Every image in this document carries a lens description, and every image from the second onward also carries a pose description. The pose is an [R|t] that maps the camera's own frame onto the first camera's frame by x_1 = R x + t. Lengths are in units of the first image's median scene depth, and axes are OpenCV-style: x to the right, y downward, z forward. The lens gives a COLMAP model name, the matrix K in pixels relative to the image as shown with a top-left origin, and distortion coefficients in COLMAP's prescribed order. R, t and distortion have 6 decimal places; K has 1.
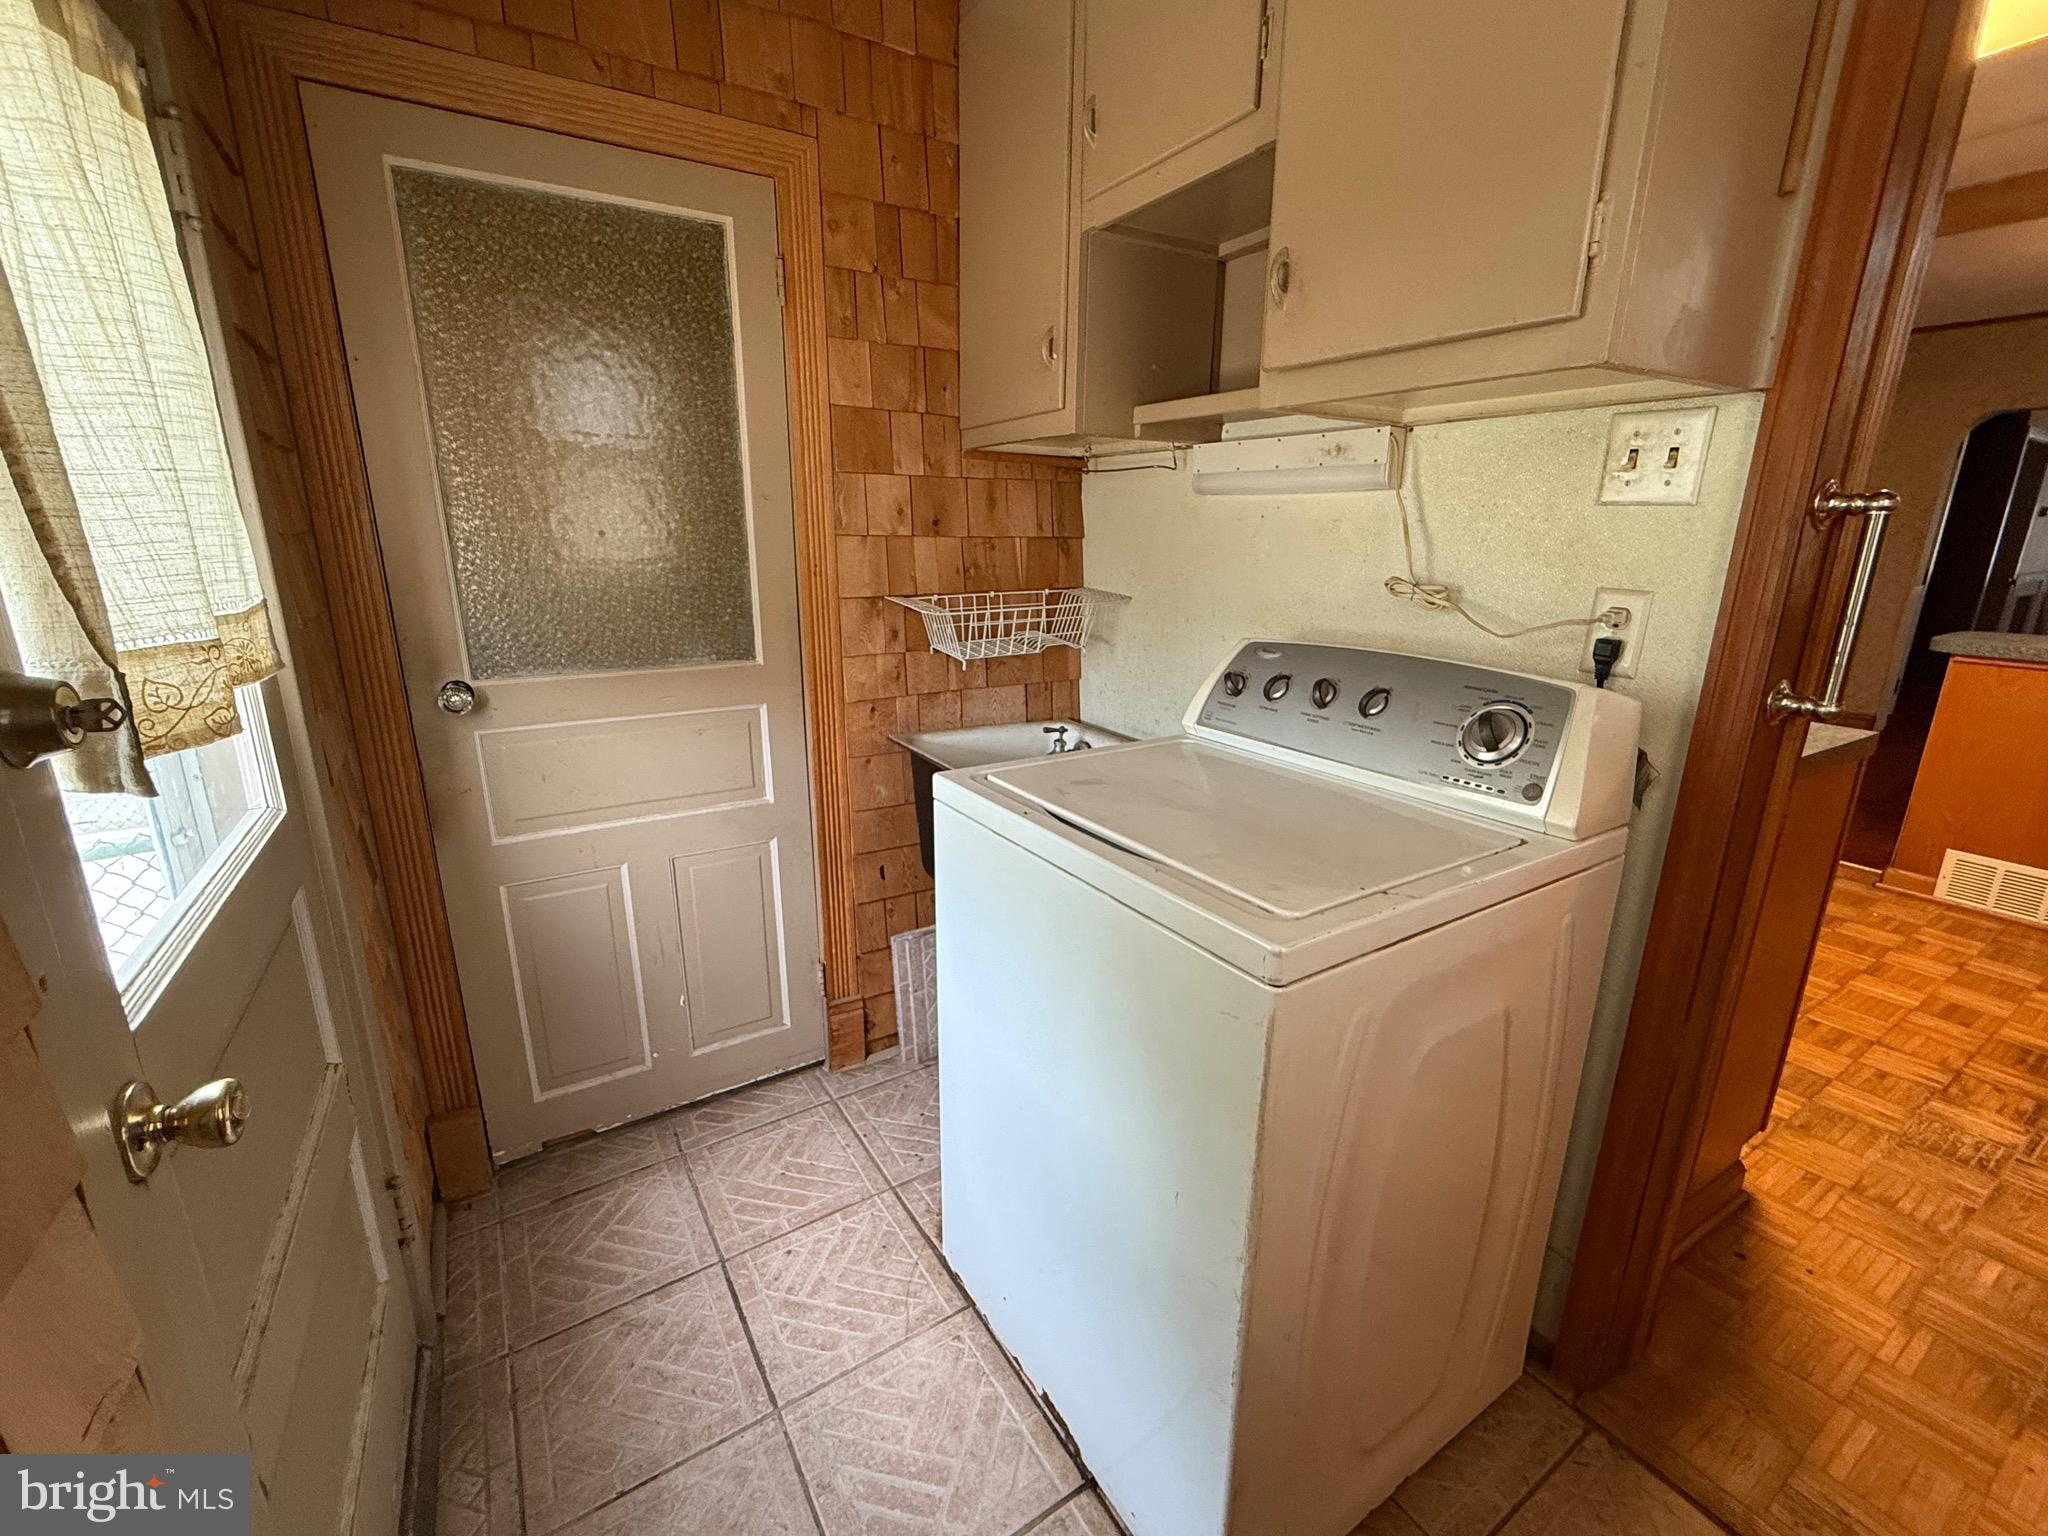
lens RADIAL K [[862.5, 0, 1024.0], [0, 862.5, 768.0], [0, 0, 1]] dist [0.002775, 0.000502]
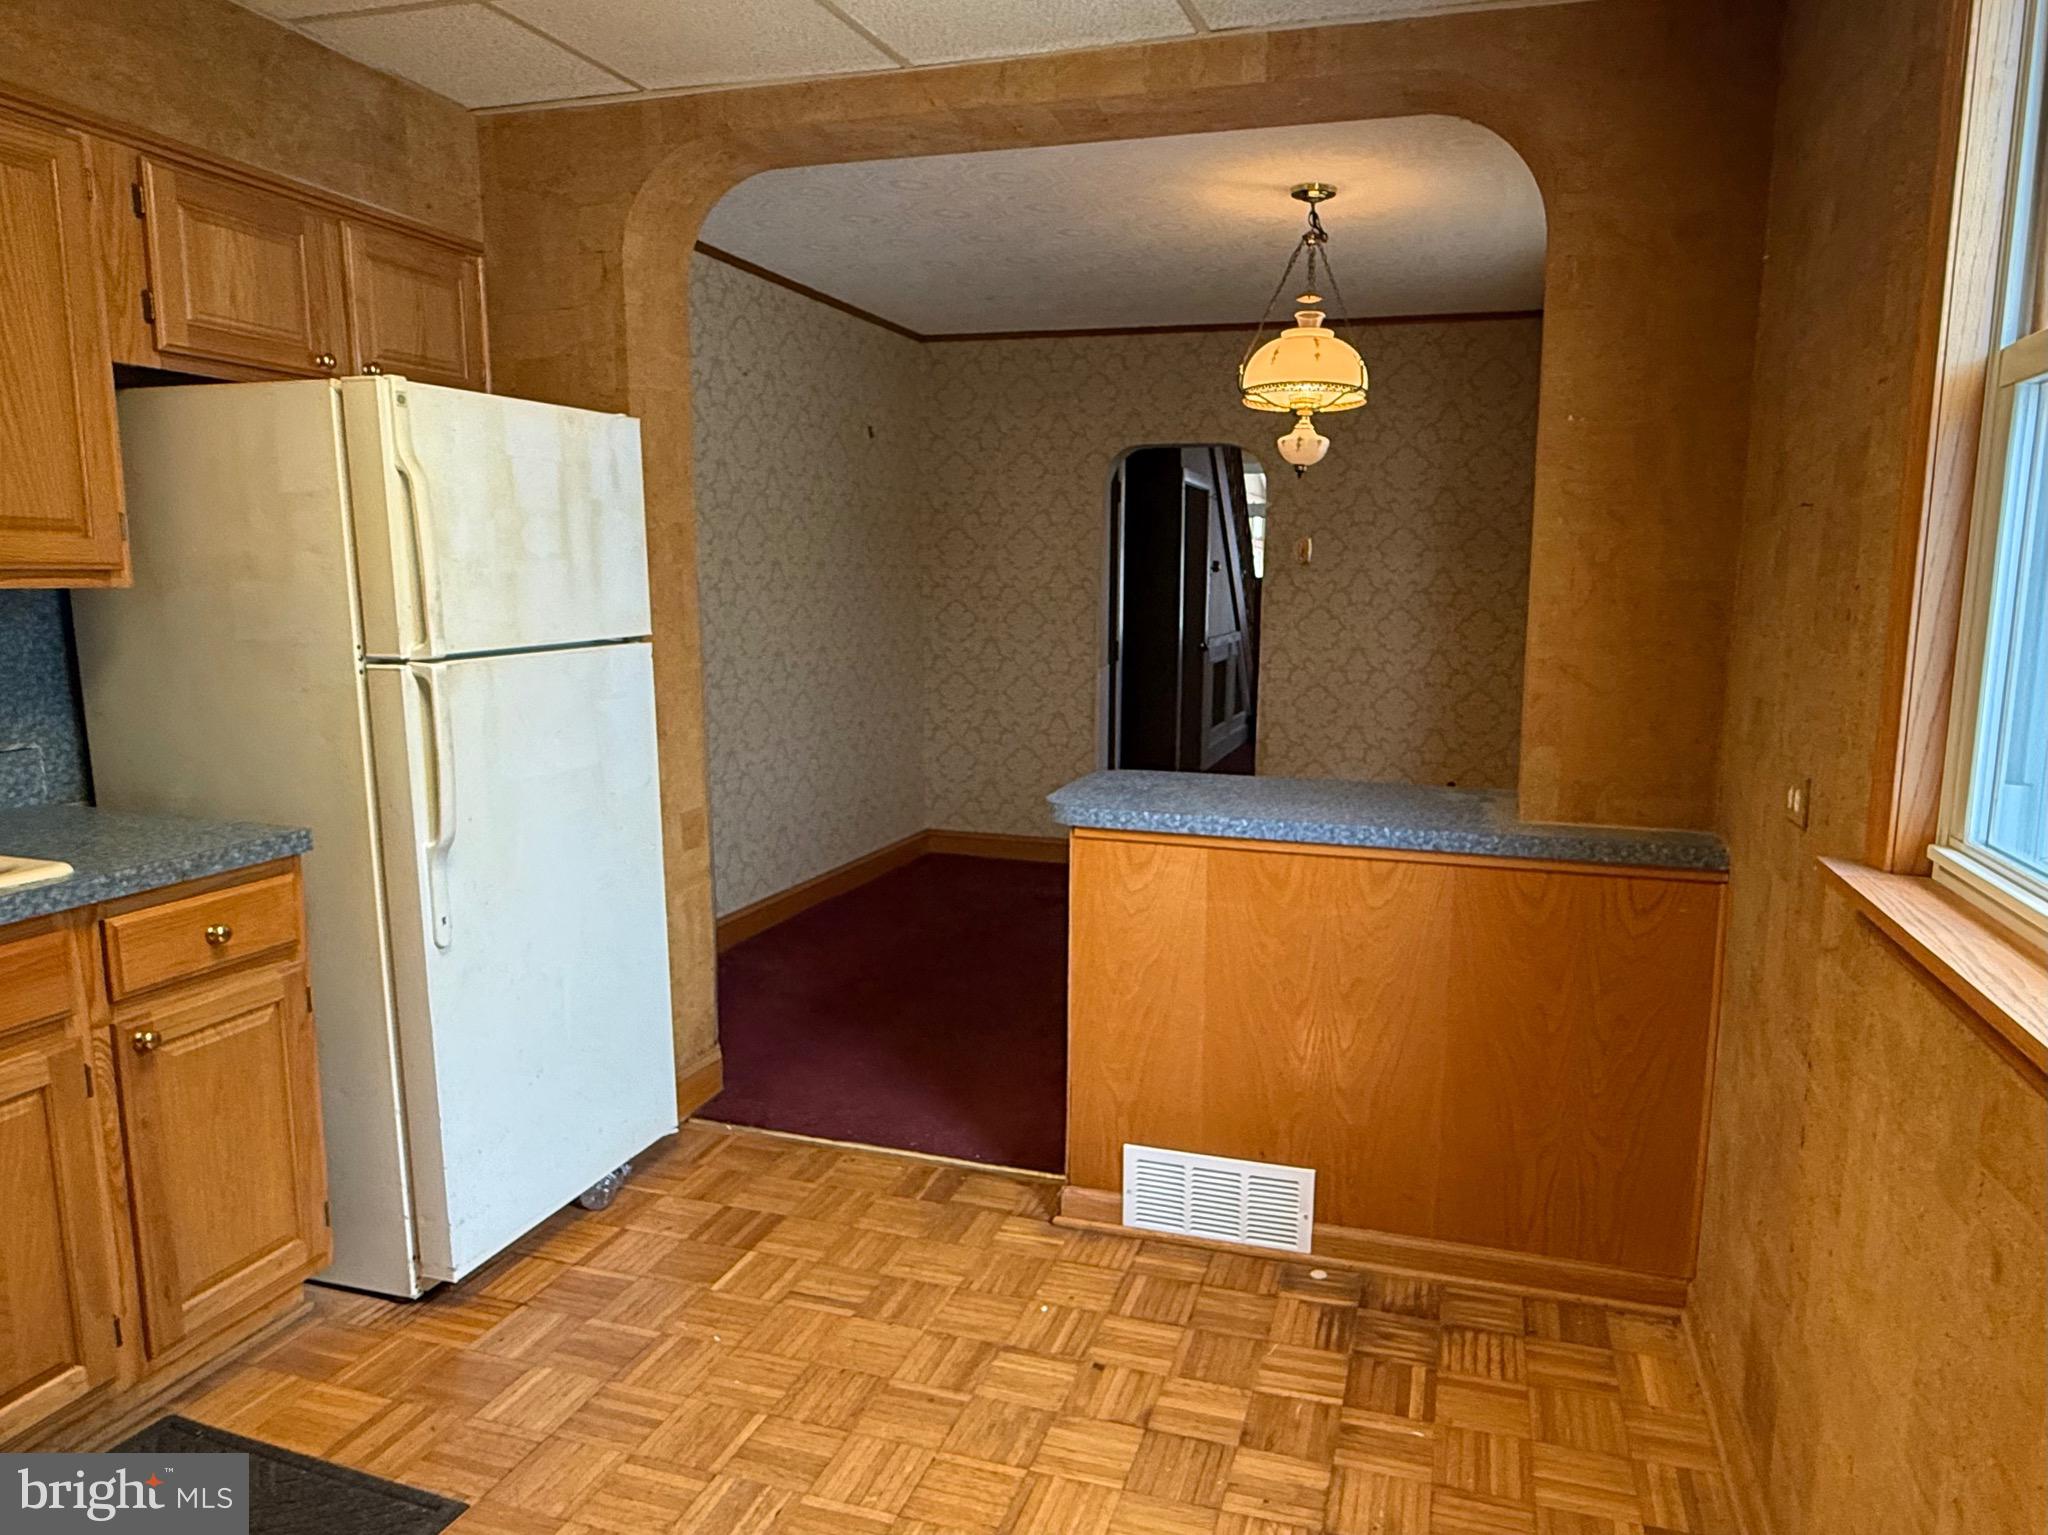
lens RADIAL K [[1337.6, 0, 1024.0], [0, 1337.6, 767.5], [0, 0, 1]] dist [-0.000777, -0.000268]
pose [[0.775132, -0.081396, 0.626534, 0.475446], [0.154603, 0.985954, -0.063181, -0.117725], [-0.612591, 0.145838, 0.776829, 0.303293]]
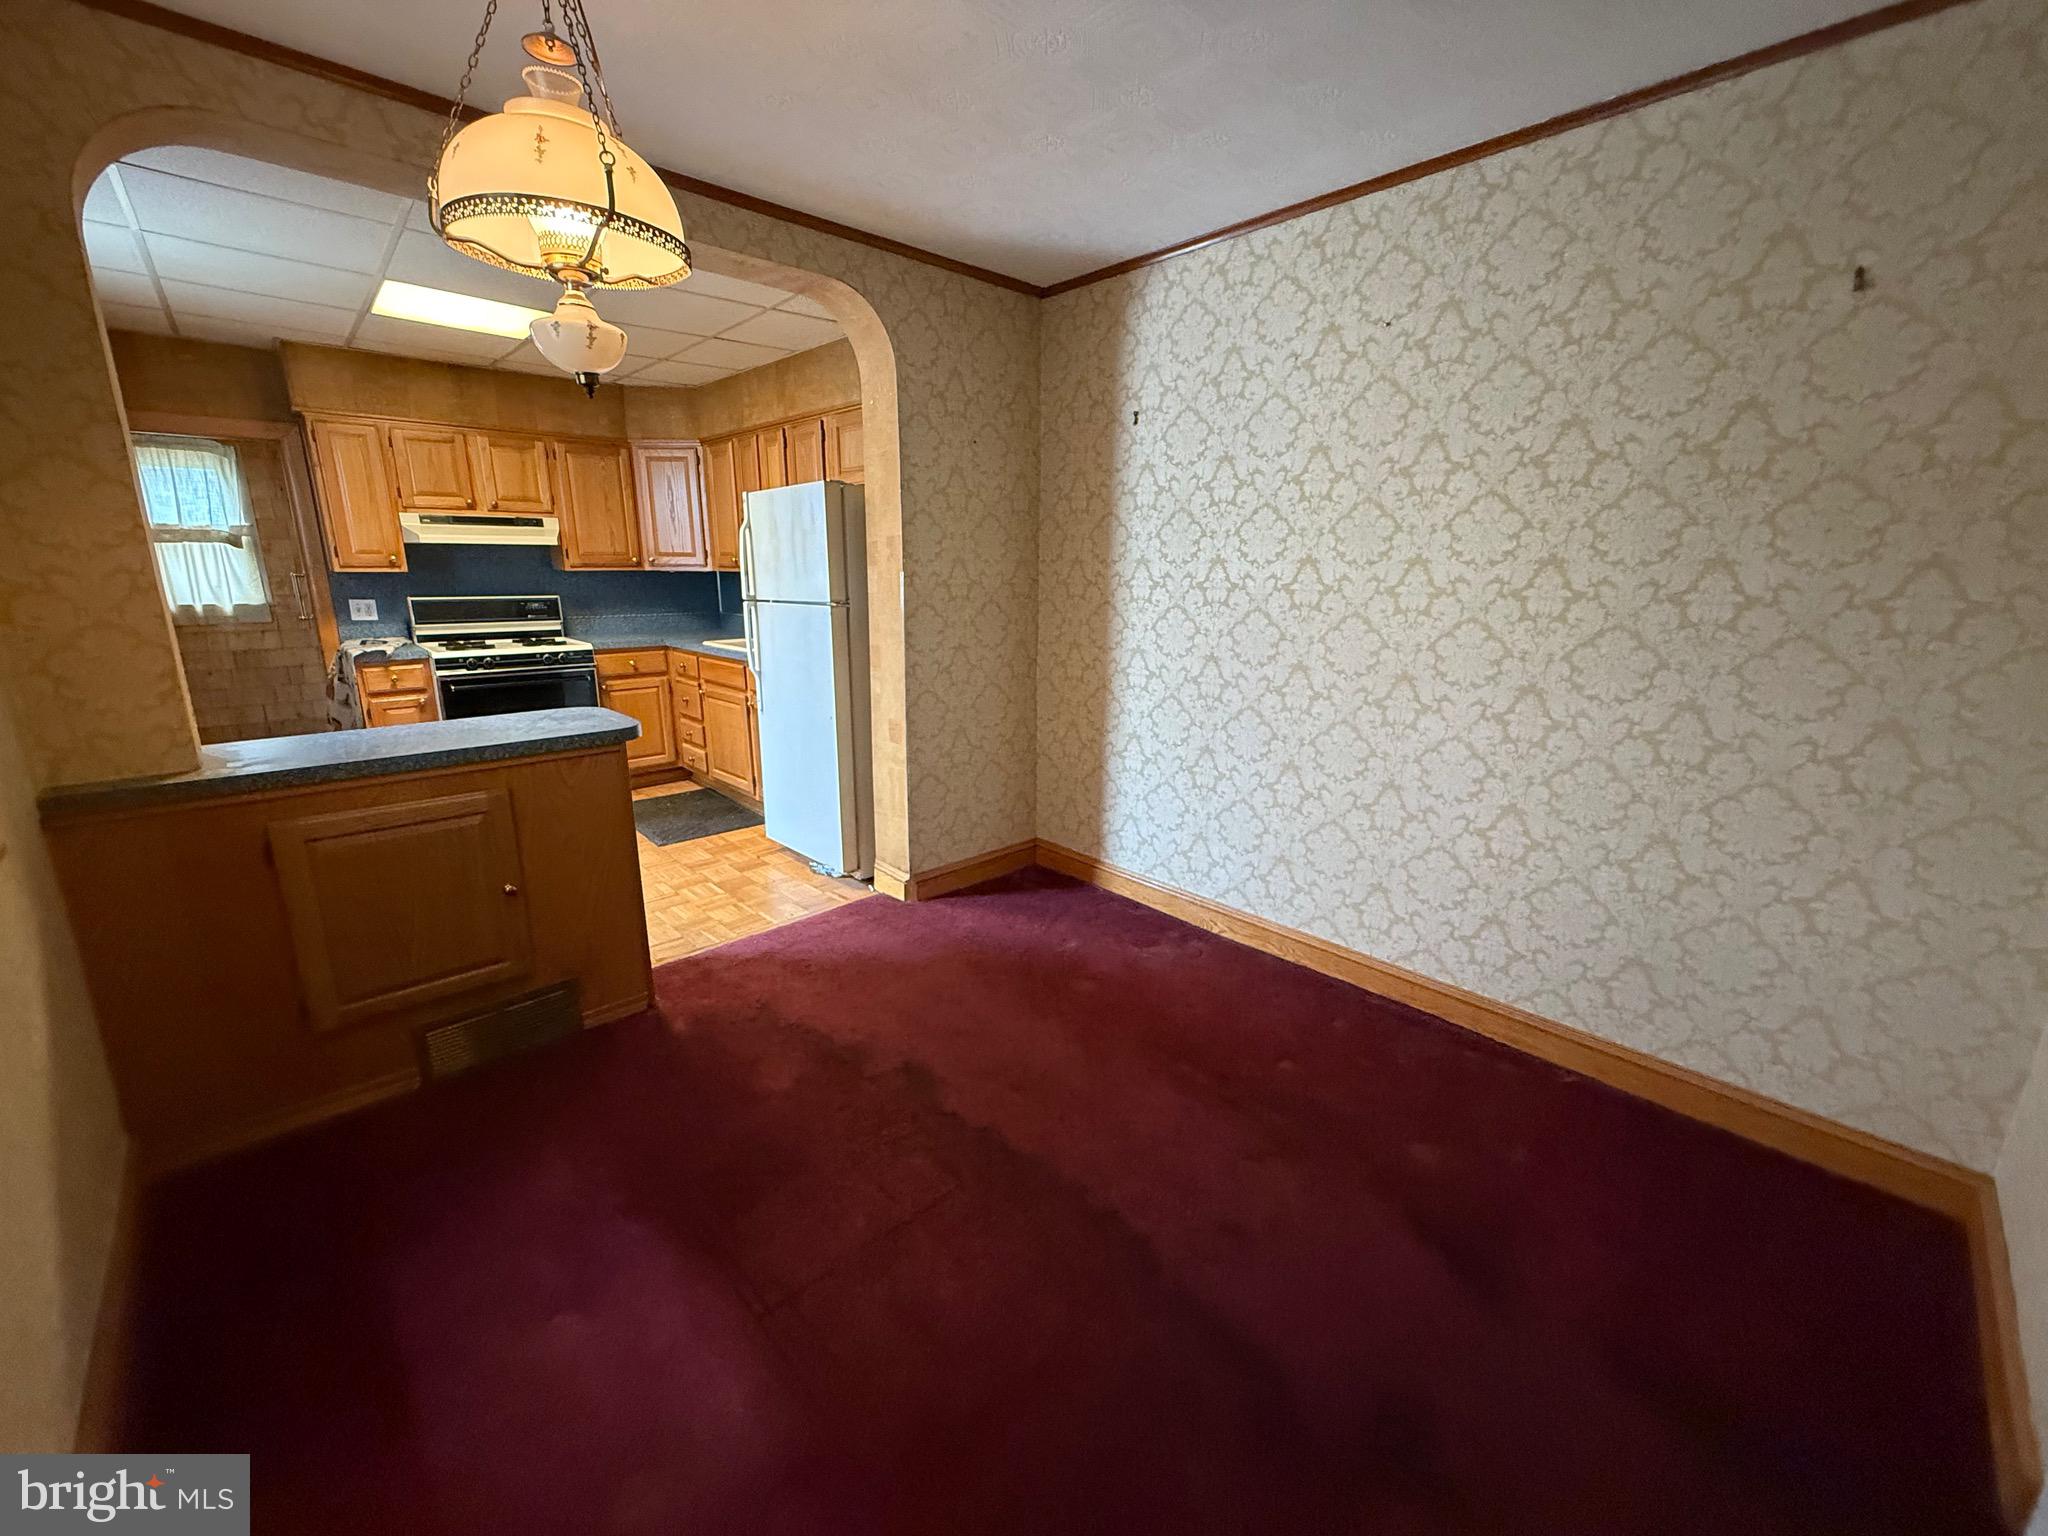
lens RADIAL K [[814.9, 0, 1018.0], [0, 814.9, 763.9], [0, 0, 1]] dist [-0.001047, 0.000150]
pose [[0.199188, 0.235244, -0.951307, 2.738499], [-0.264204, 0.947704, 0.179033, -0.493130], [0.943674, 0.215677, 0.250923, 1.657919]]
